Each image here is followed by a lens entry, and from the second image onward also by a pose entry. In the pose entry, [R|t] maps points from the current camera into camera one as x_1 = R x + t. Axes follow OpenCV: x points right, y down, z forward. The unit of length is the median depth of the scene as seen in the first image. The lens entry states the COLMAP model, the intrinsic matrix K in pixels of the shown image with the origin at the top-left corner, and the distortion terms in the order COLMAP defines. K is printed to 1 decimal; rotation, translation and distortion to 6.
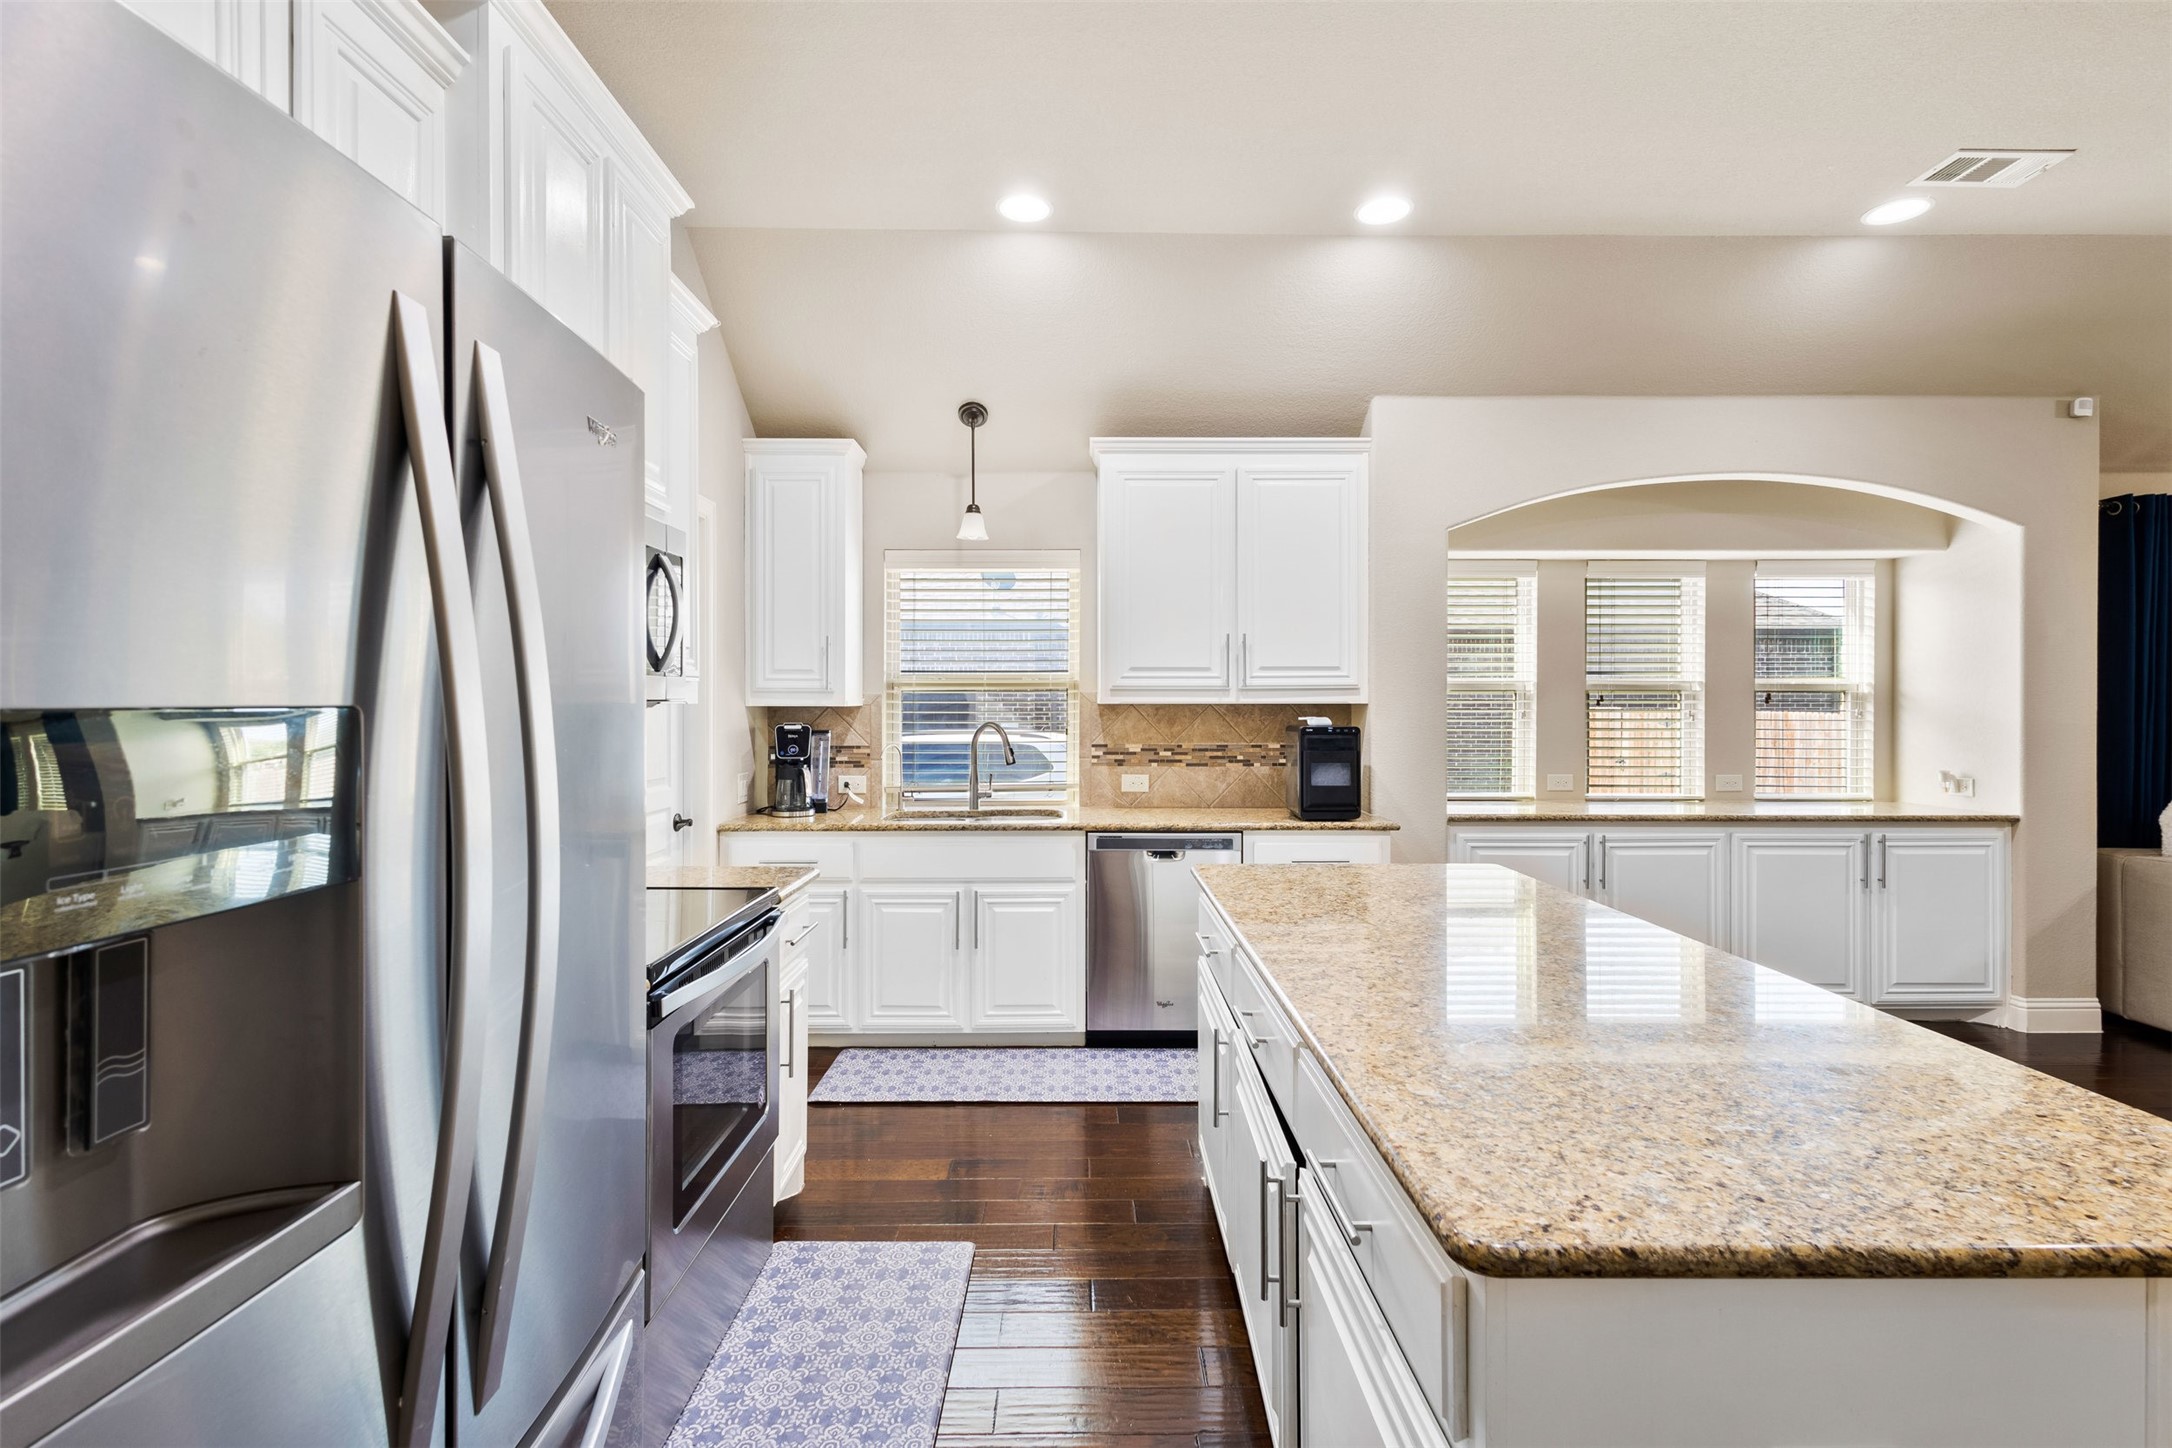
lens RADIAL K [[1011.0, 0, 1082.0], [0, 1011.0, 706.0], [0, 0, 1]] dist [0.010177, -0.001381]
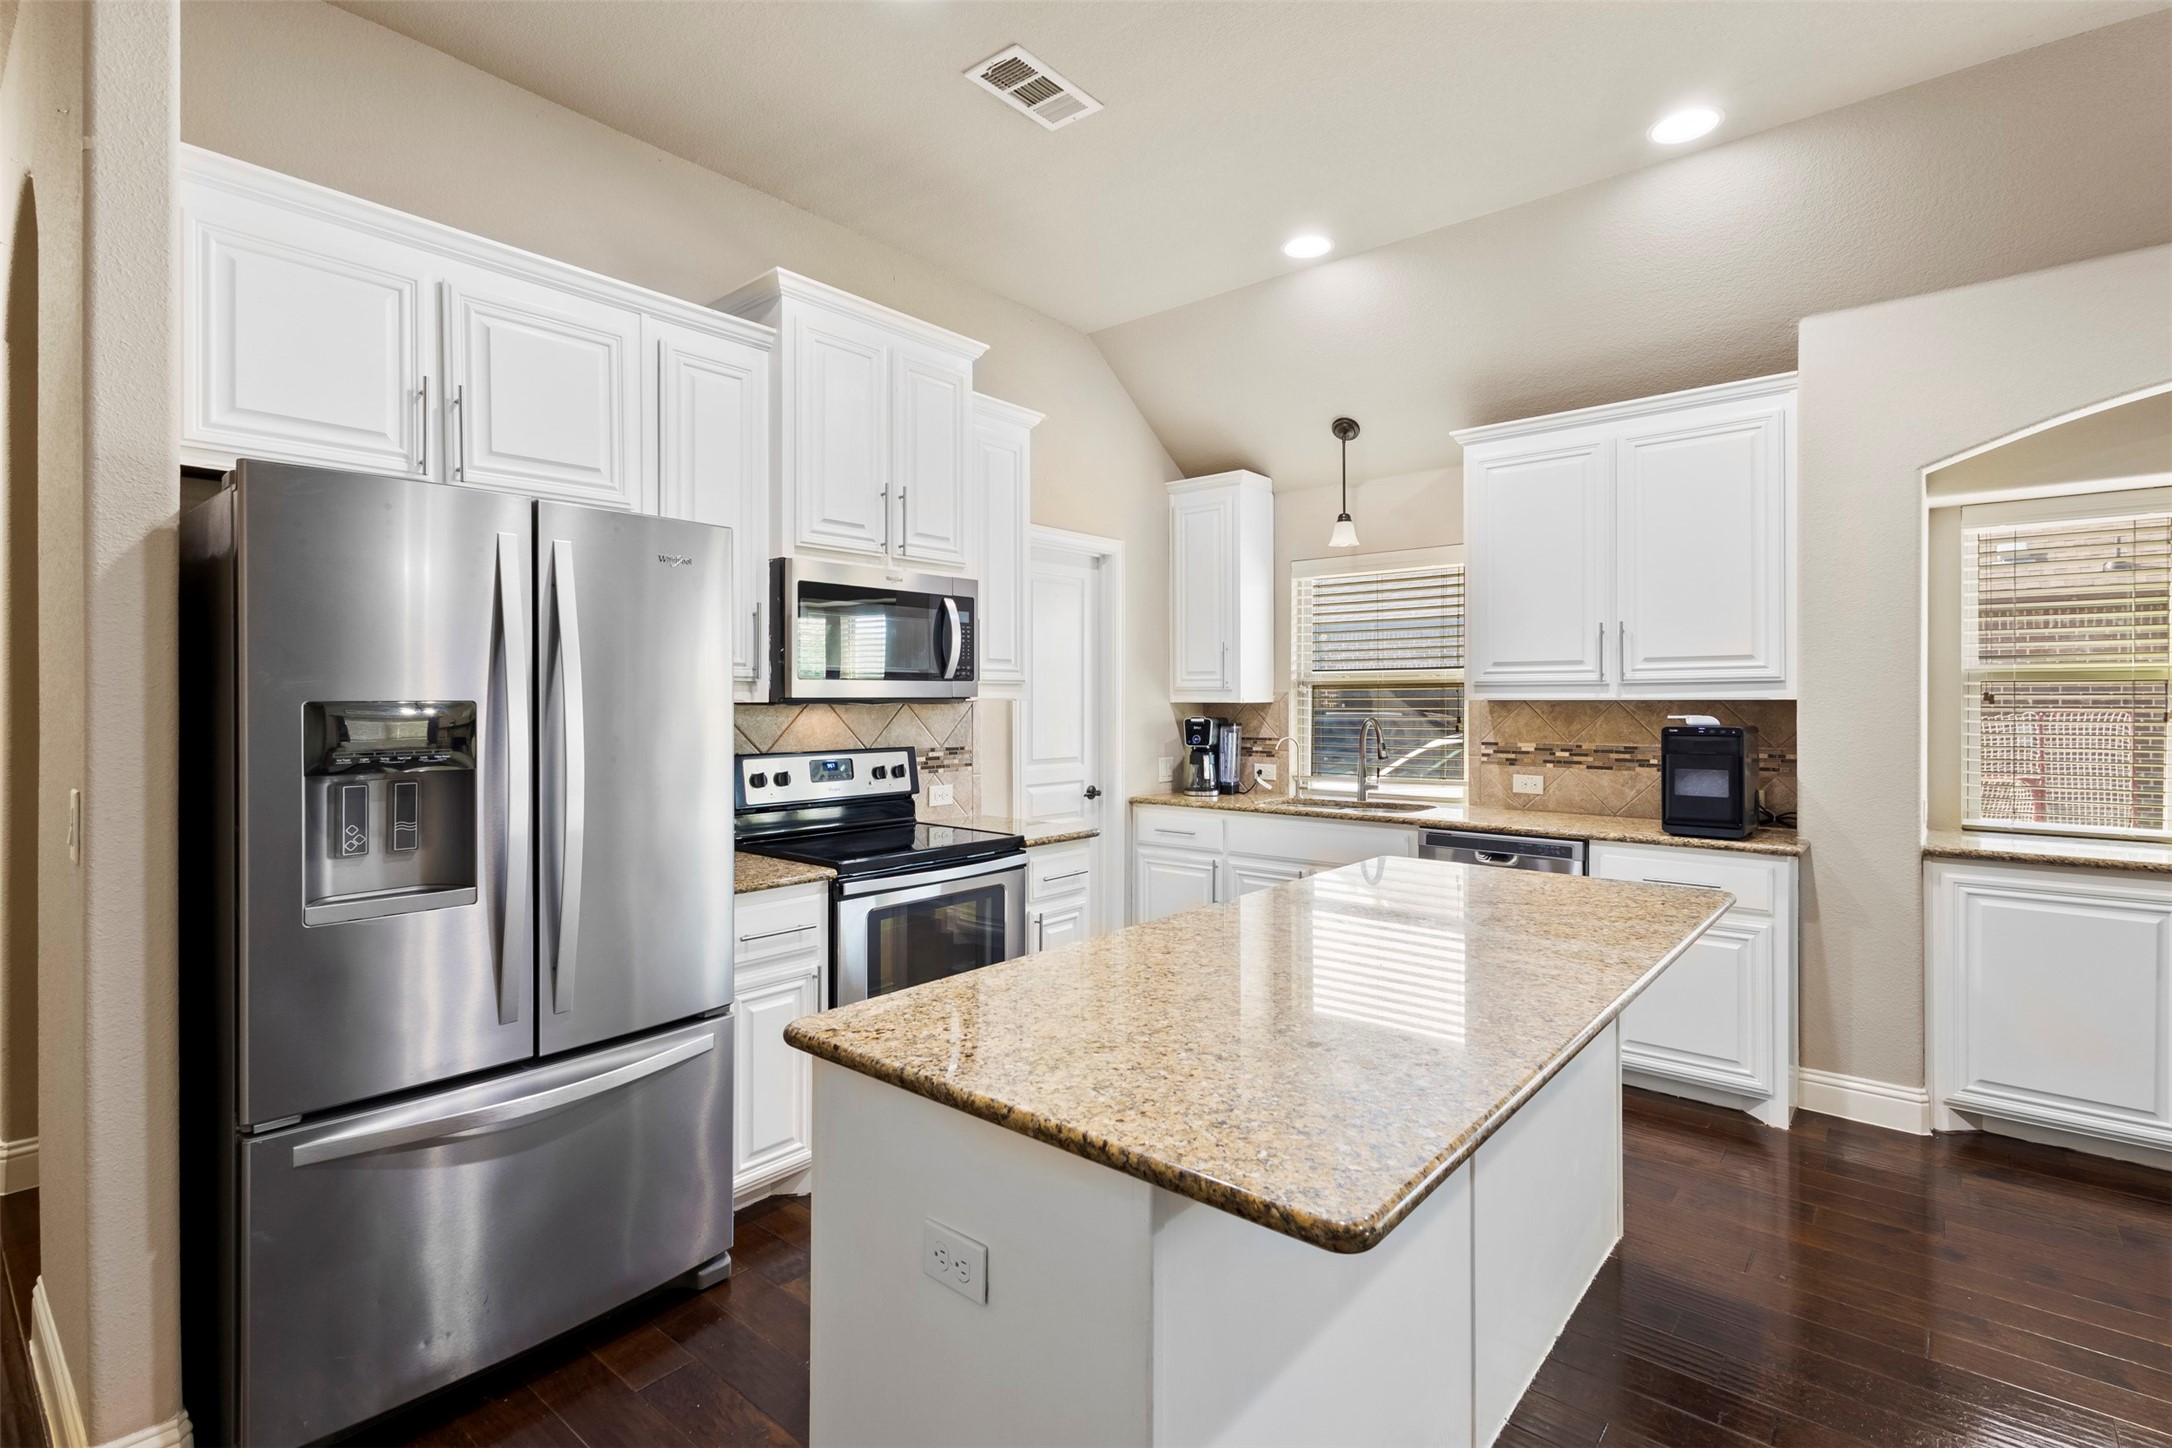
lens RADIAL K [[1011.0, 0, 1085.1], [0, 1011.0, 702.0], [0, 0, 1]] dist [0.010177, -0.001381]
pose [[0.757239, 0.000043, -0.653138, 0.382592], [-0.000832, 0.999999, -0.000899, 0.000724], [0.653137, 0.001224, 0.757239, 0.013035]]
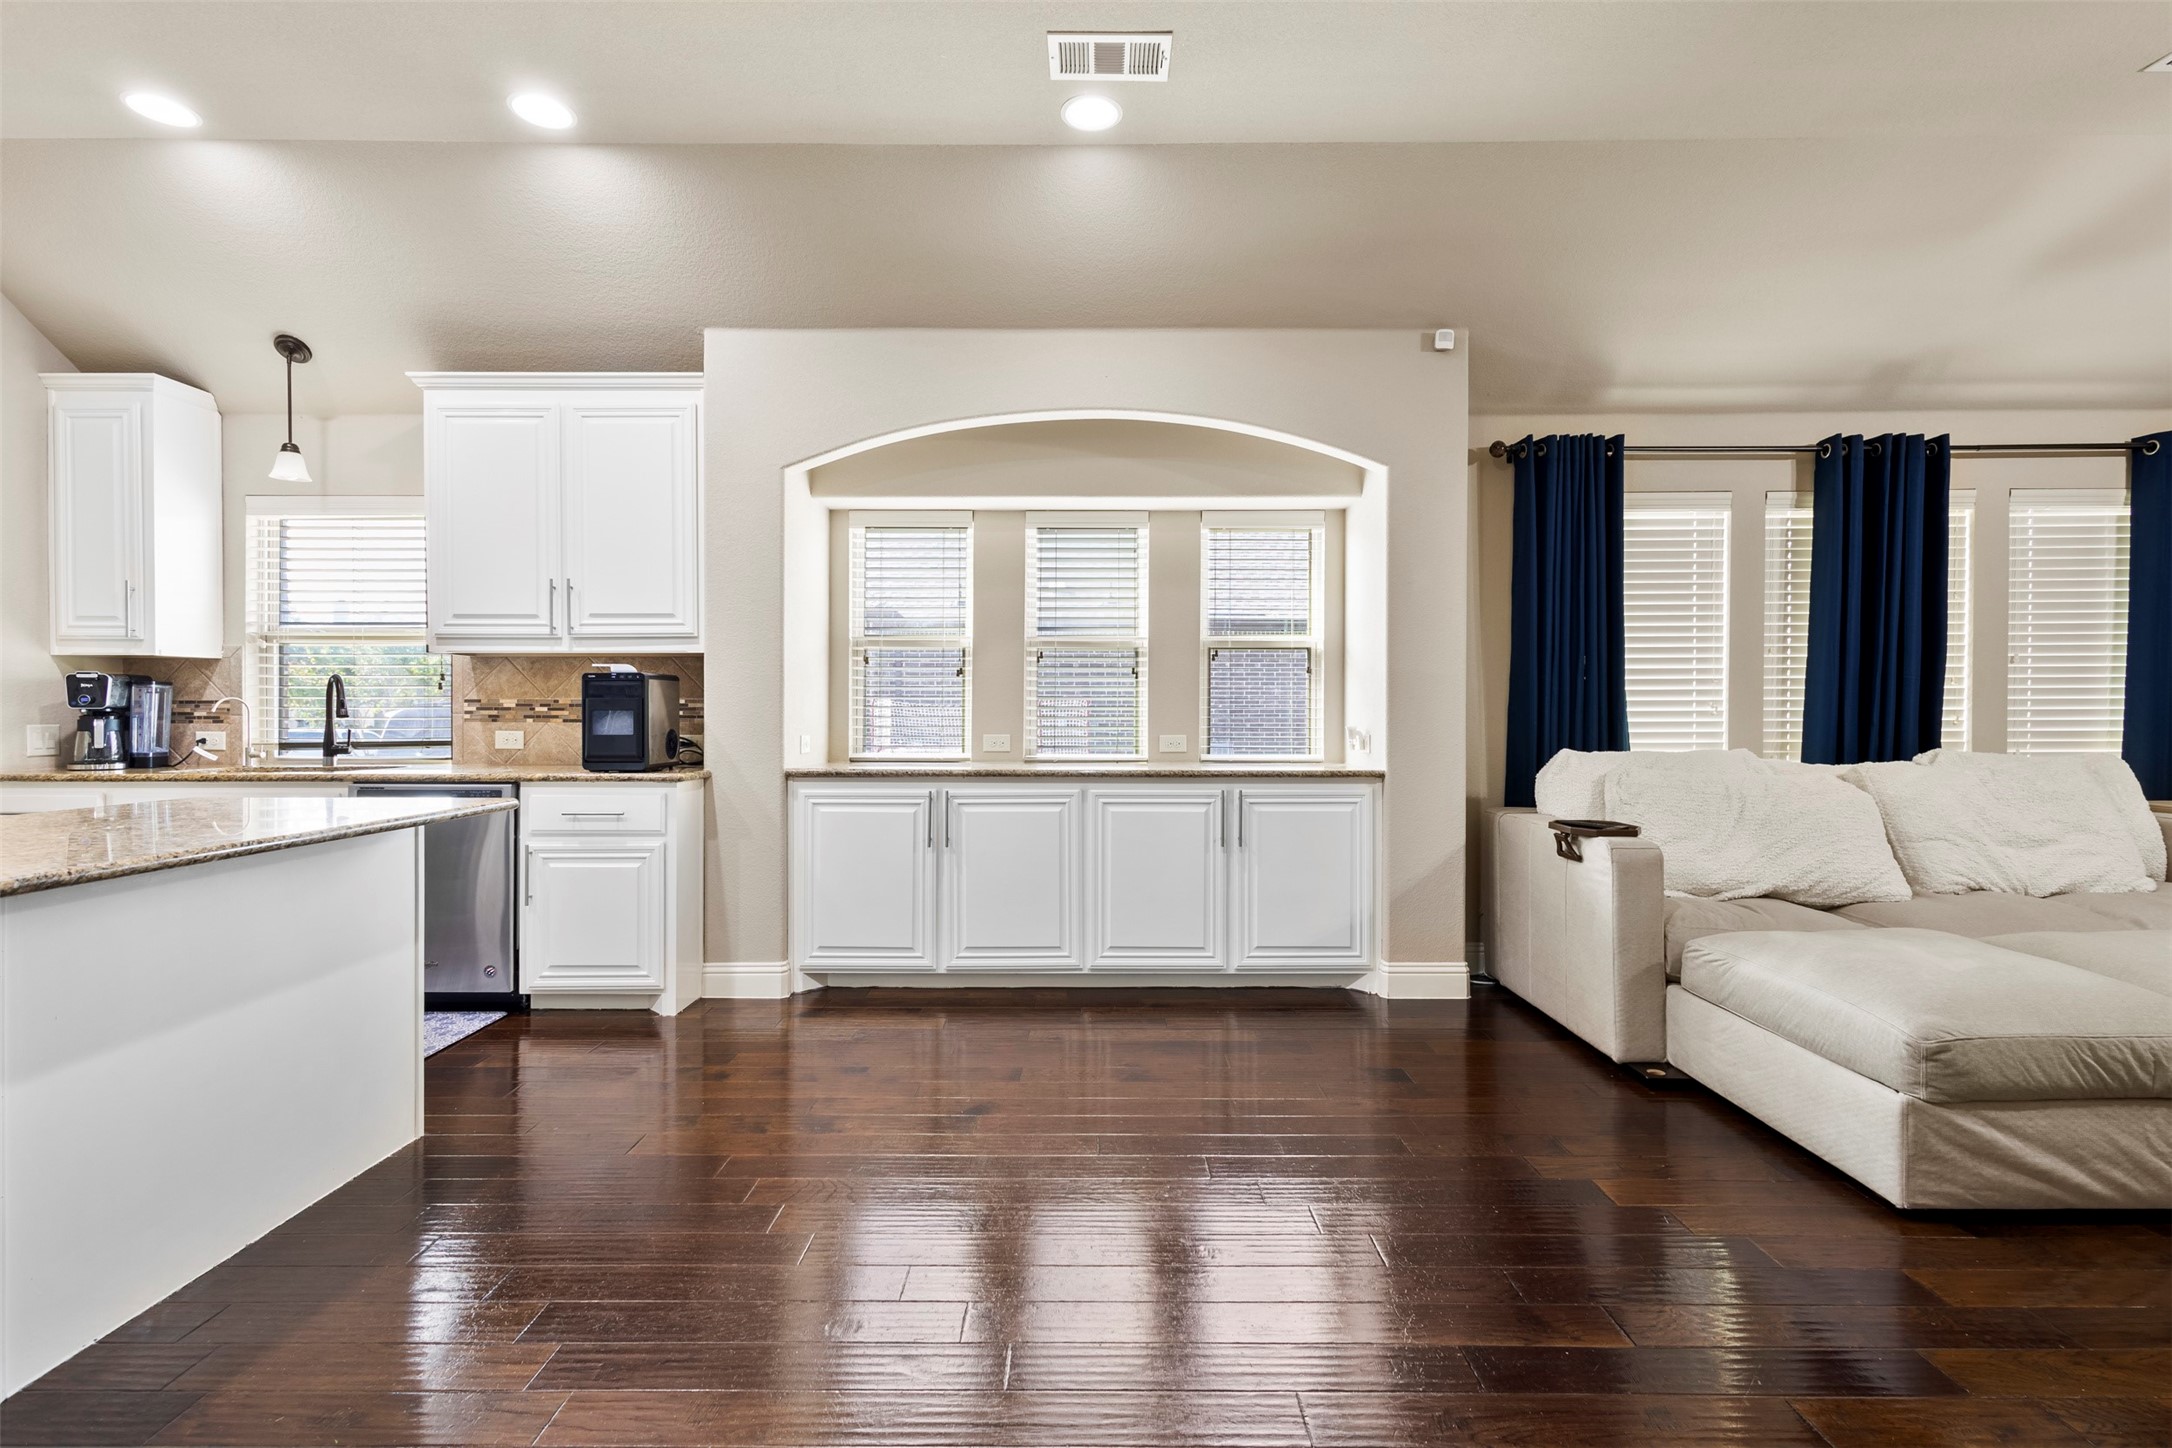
lens RADIAL K [[1011.0, 0, 1090.9], [0, 1011.0, 717.0], [0, 0, 1]] dist [0.010177, -0.001381]
pose [[0.999903, 0.000917, -0.013869, 0.659691], [-0.000854, 0.999989, 0.004541, 0.053502], [0.013873, -0.004528, 0.999894, 0.050869]]
